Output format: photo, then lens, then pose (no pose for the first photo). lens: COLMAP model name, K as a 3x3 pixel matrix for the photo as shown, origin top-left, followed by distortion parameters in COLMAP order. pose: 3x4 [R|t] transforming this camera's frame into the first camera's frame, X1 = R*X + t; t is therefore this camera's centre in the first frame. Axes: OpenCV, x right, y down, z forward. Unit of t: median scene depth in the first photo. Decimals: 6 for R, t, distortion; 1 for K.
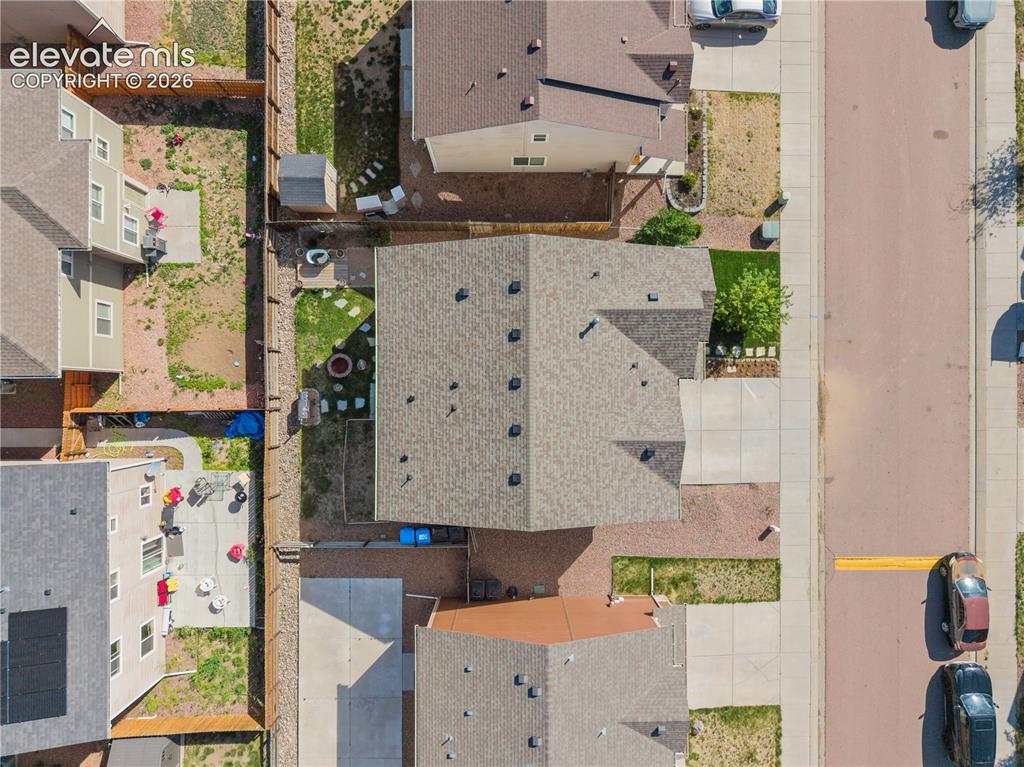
lens RADIAL K [[689.1, 0, 512.0], [0, 689.1, 383.5], [0, 0, 1]] dist [0.041867, -0.052091]
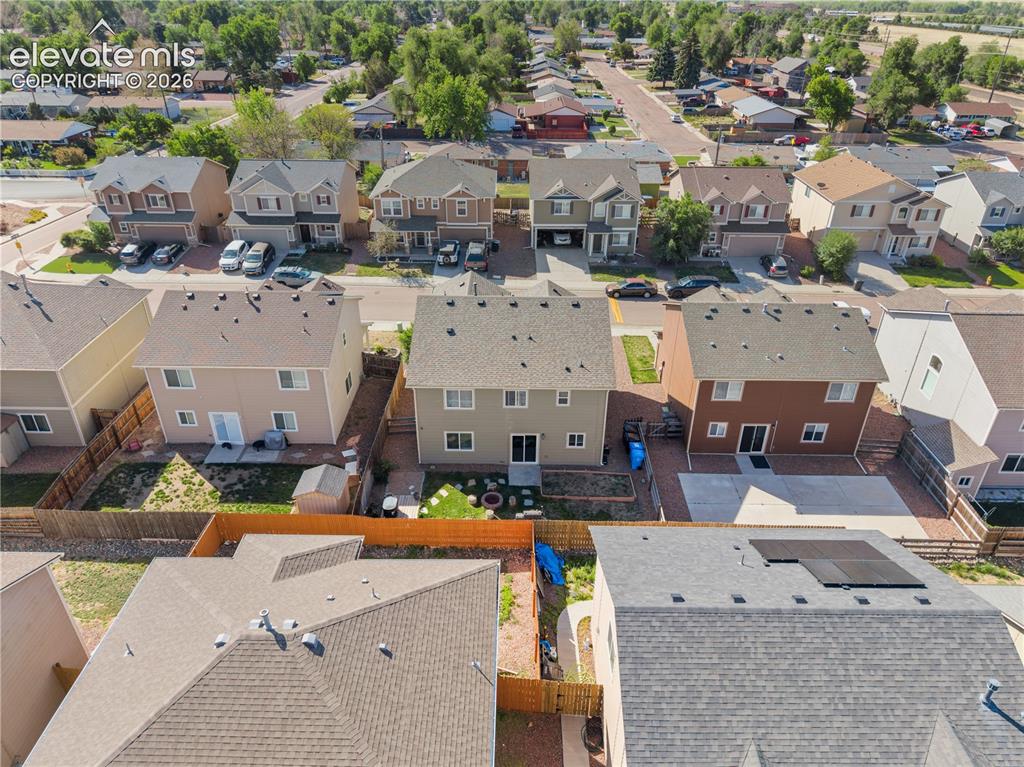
lens RADIAL K [[689.1, 0, 512.0], [0, 689.1, 383.5], [0, 0, 1]] dist [0.041867, -0.052091]
pose [[0.012105, -0.506760, 0.862002, -1.101739], [0.999721, 0.023632, -0.000146, 0.001157], [-0.020297, 0.861763, 0.506905, 0.294129]]
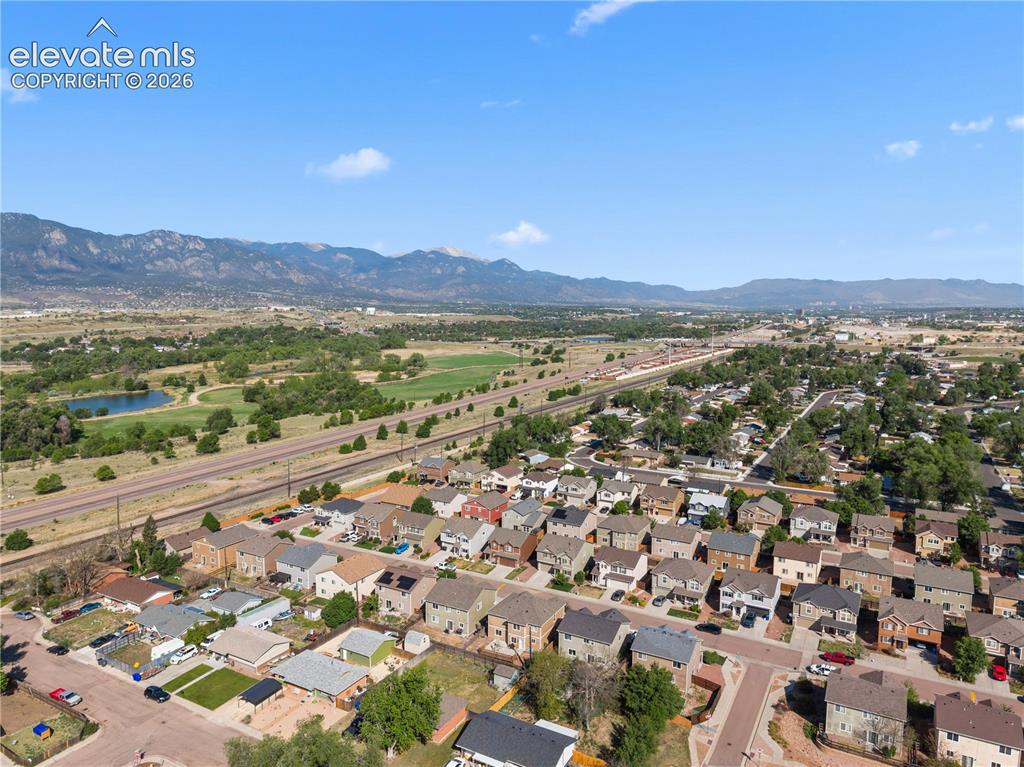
lens RADIAL K [[689.1, 0, 512.0], [0, 689.1, 383.5], [0, 0, 1]] dist [0.041867, -0.052091]
pose [[-0.502107, 0.096192, -0.859439, 4.429662], [-0.864769, -0.046720, 0.499992, -2.115863], [0.007942, 0.994266, 0.106642, -0.891659]]
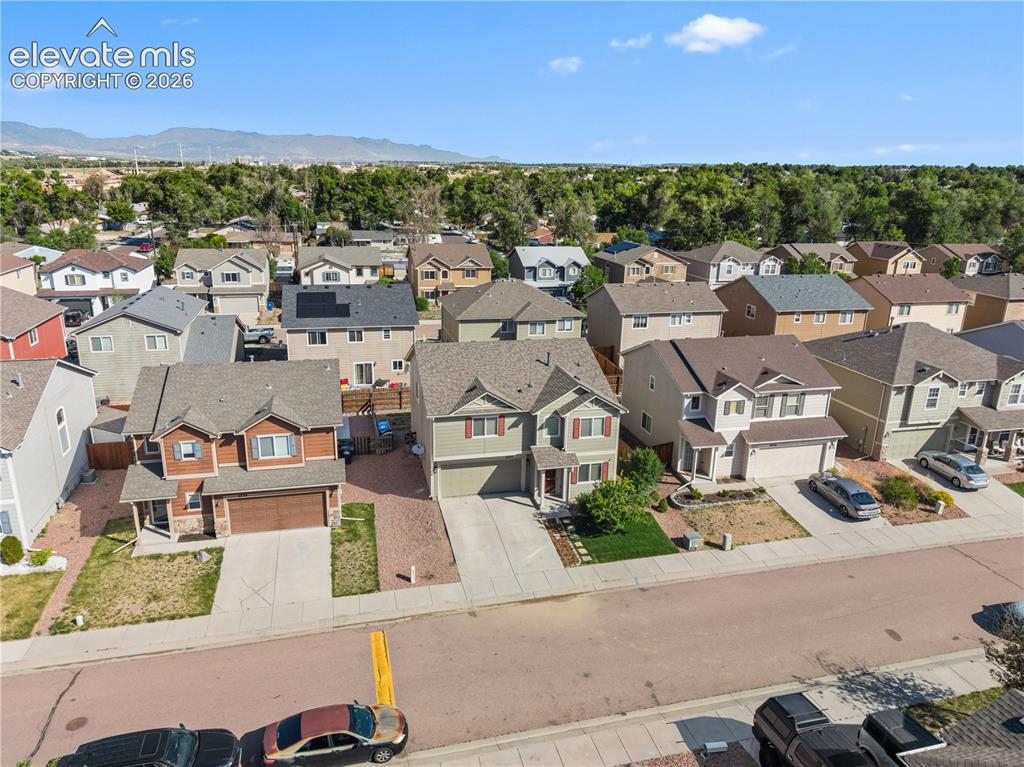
lens RADIAL K [[689.1, 0, 512.0], [0, 689.1, 383.5], [0, 0, 1]] dist [0.041867, -0.052091]
pose [[0.245153, 0.287538, -0.925863, 1.209899], [-0.969395, 0.059725, -0.238131, 0.285087], [-0.013174, 0.955905, 0.293380, 0.459575]]
